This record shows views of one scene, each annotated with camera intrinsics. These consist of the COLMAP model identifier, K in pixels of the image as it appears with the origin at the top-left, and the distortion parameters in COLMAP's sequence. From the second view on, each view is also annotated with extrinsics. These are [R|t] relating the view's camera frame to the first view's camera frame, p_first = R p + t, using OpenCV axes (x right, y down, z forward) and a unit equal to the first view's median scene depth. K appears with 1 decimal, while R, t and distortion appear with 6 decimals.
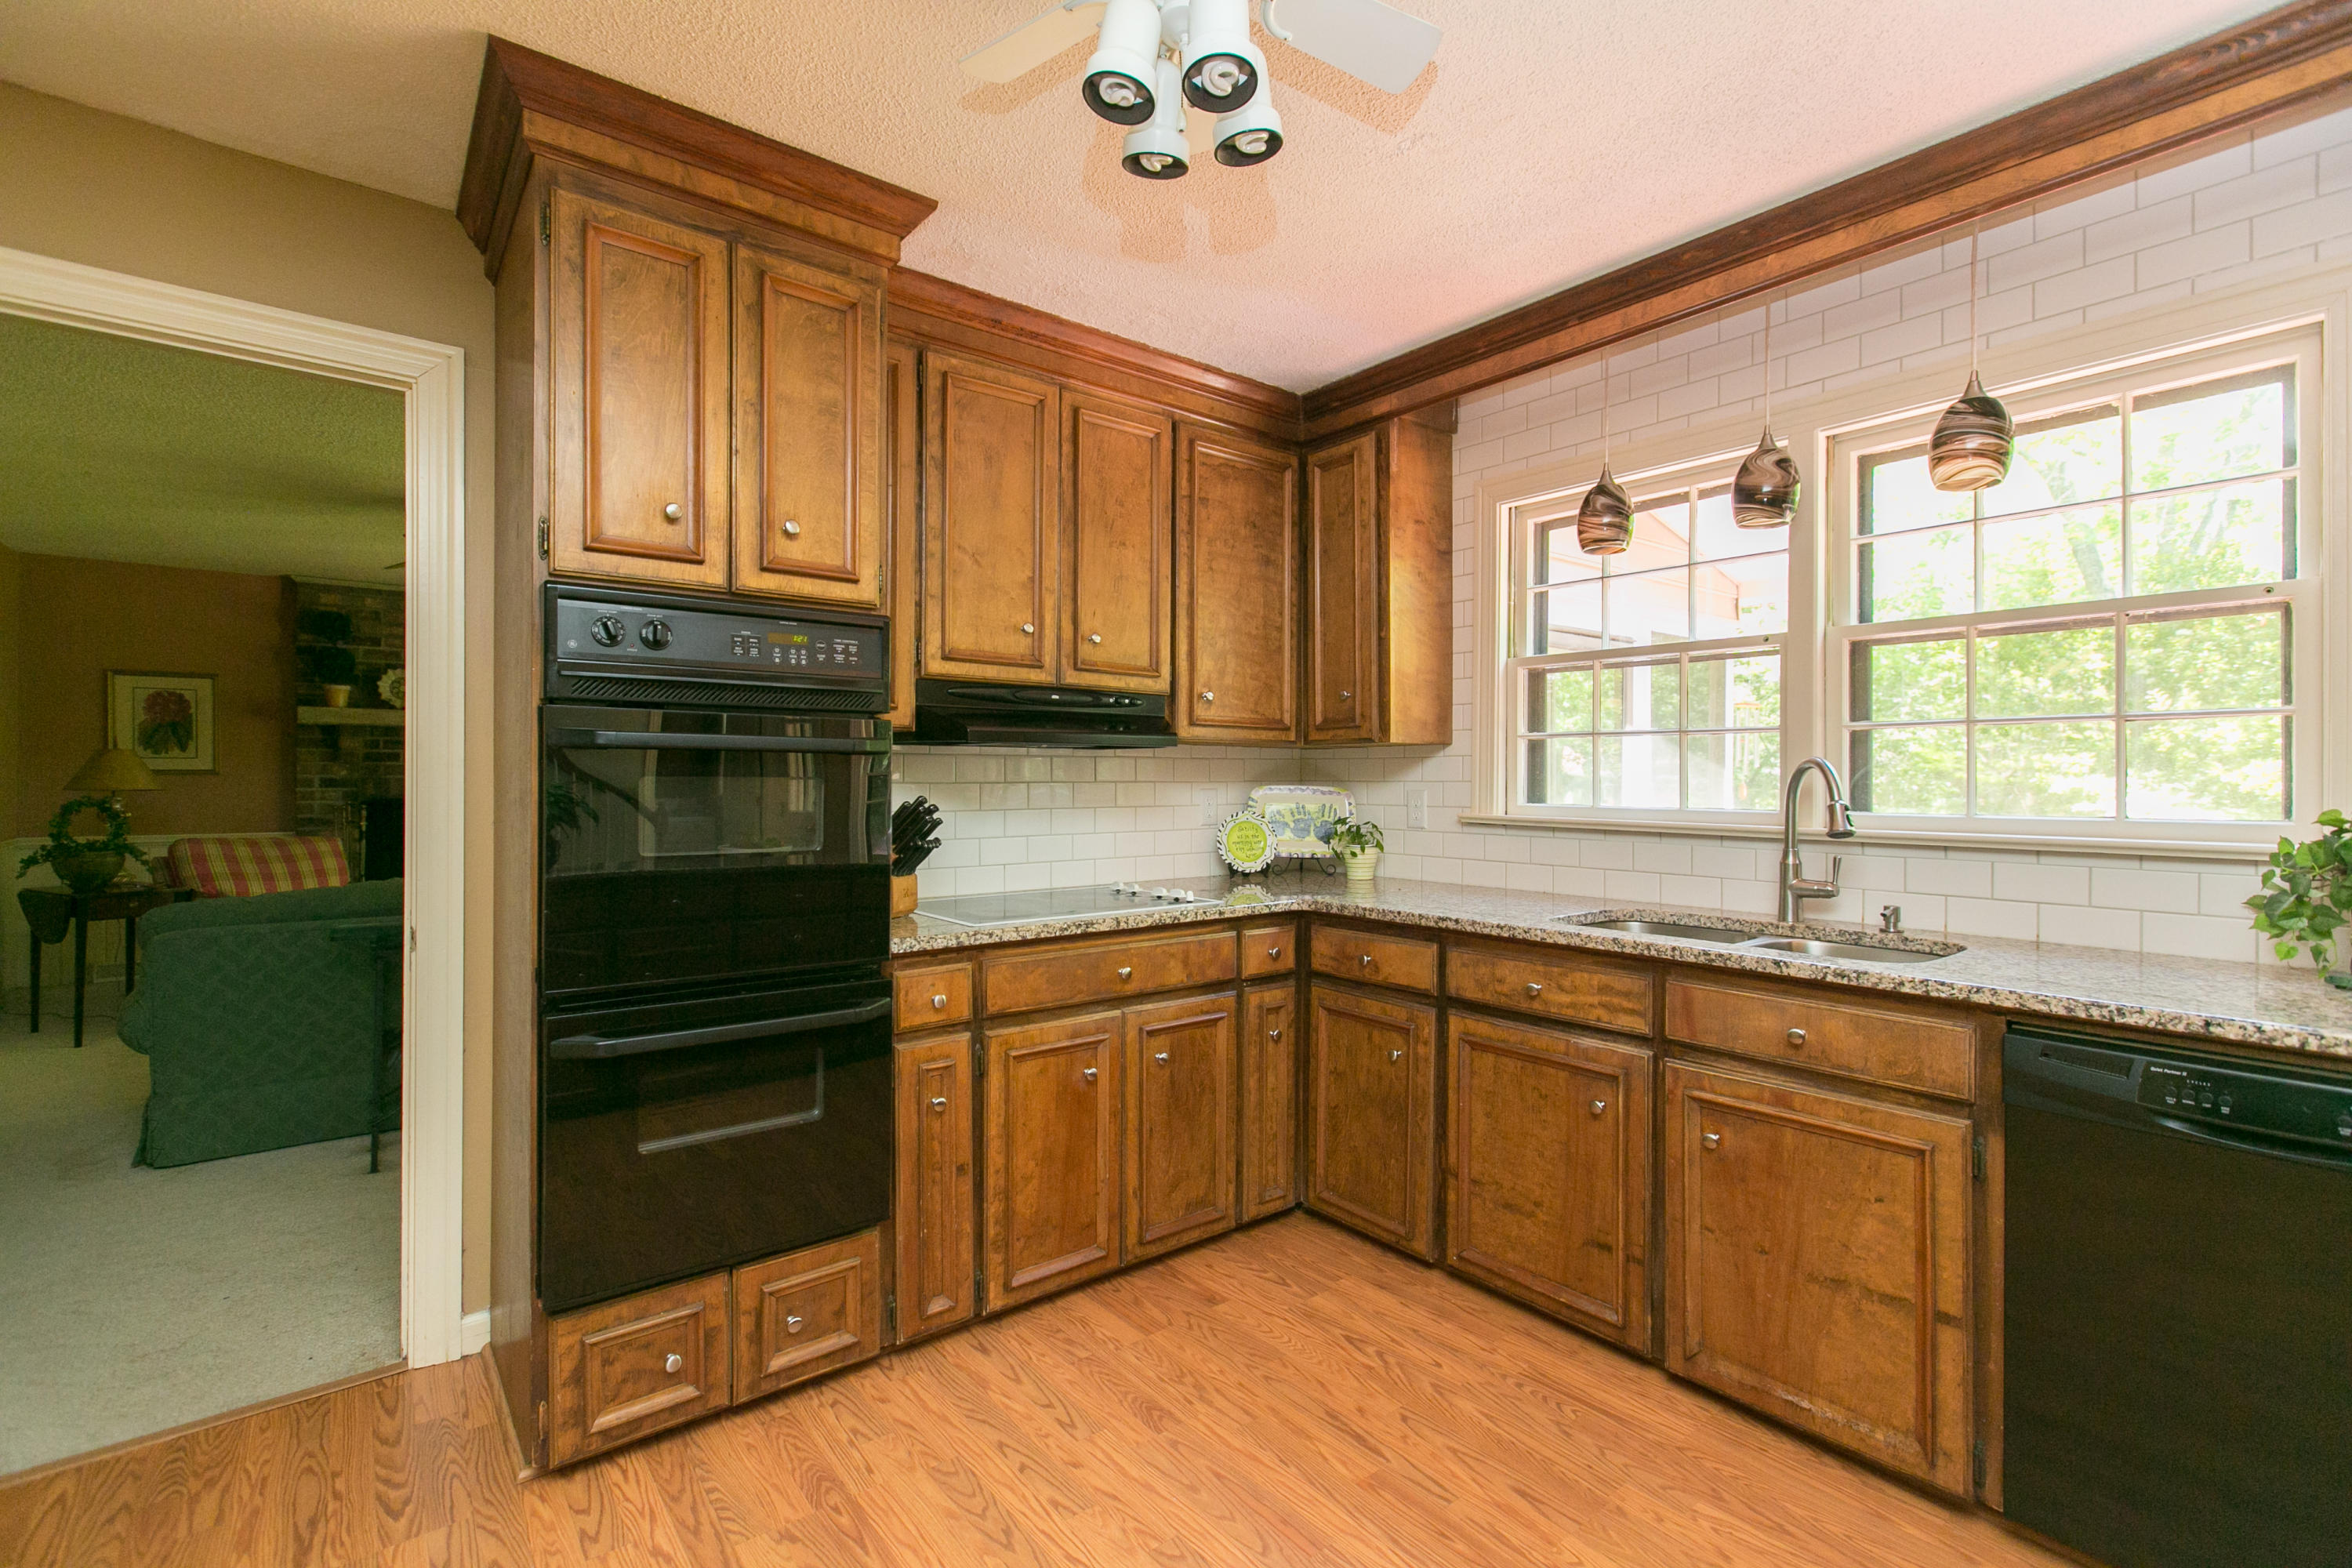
lens RADIAL K [[1049.8, 0, 1176.0], [0, 1049.8, 784.0], [0, 0, 1]] dist [0.006510, 0.000211]
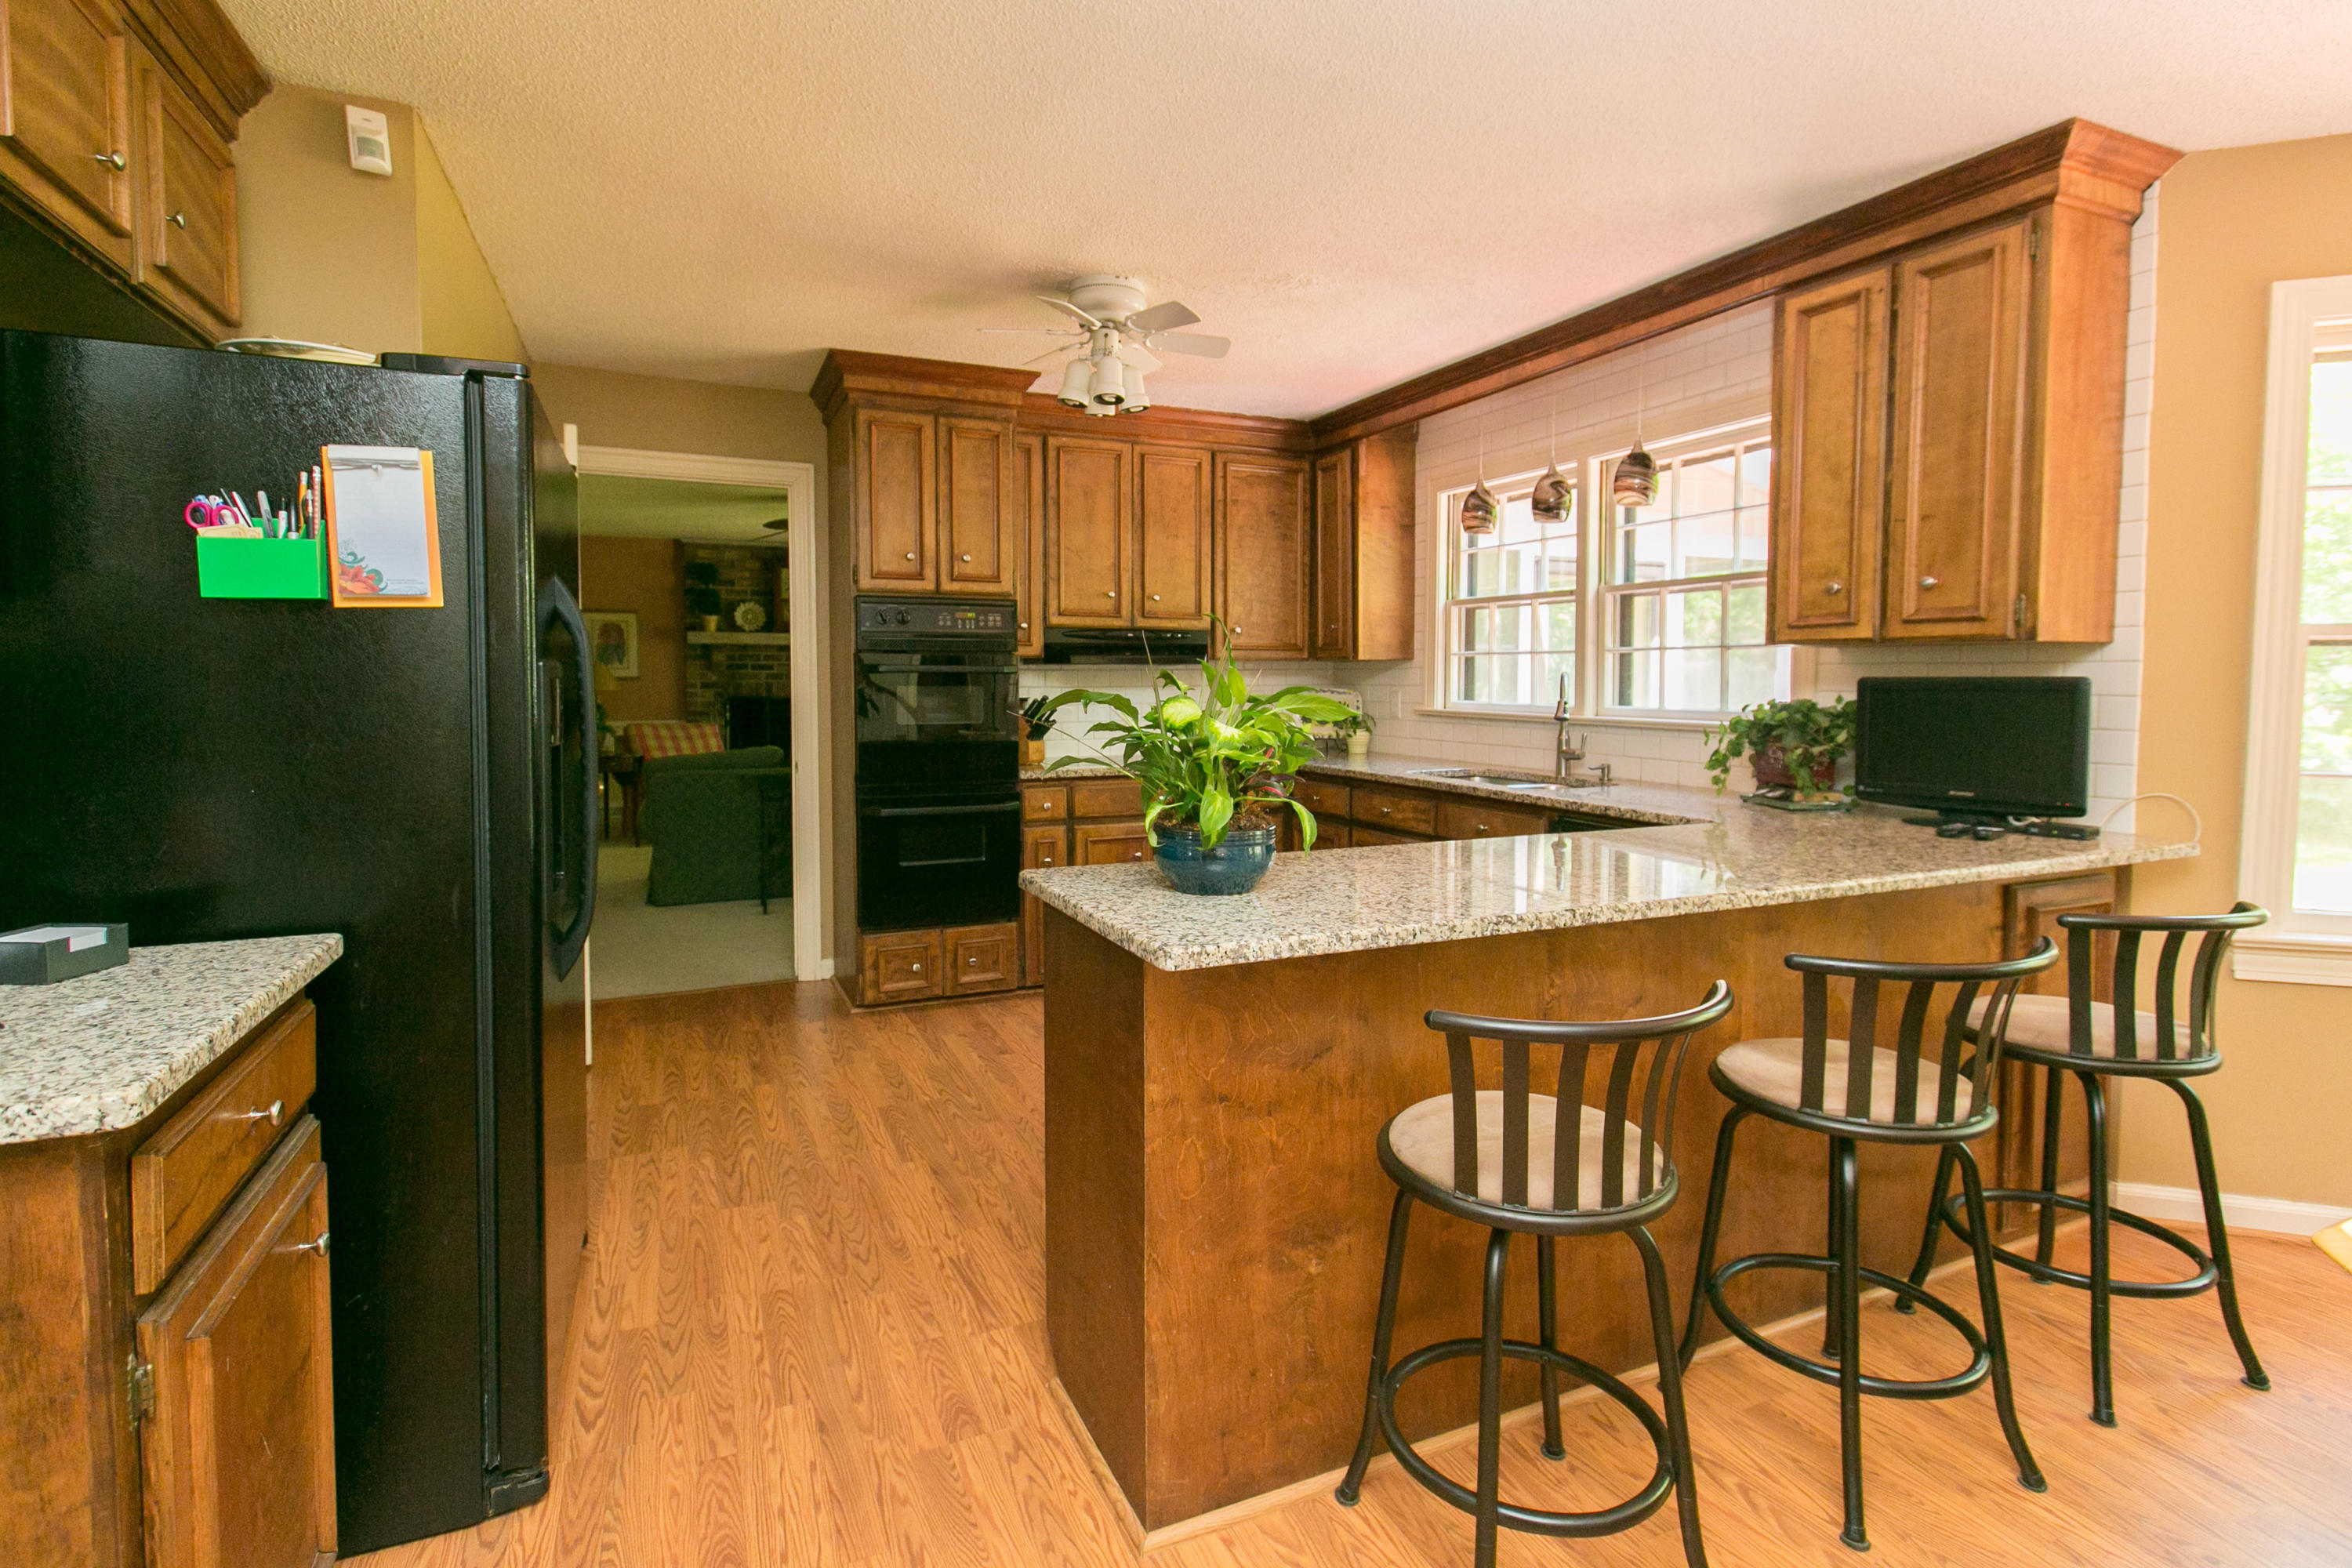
lens RADIAL K [[1128.3, 0, 1163.7], [0, 1128.3, 736.4], [0, 0, 1]] dist [-0.000195, 0.000097]
pose [[0.967734, 0.009612, -0.251790, 0.376995], [0.002489, 0.998859, 0.047698, -0.008304], [0.251961, -0.046785, 0.966606, -0.688887]]
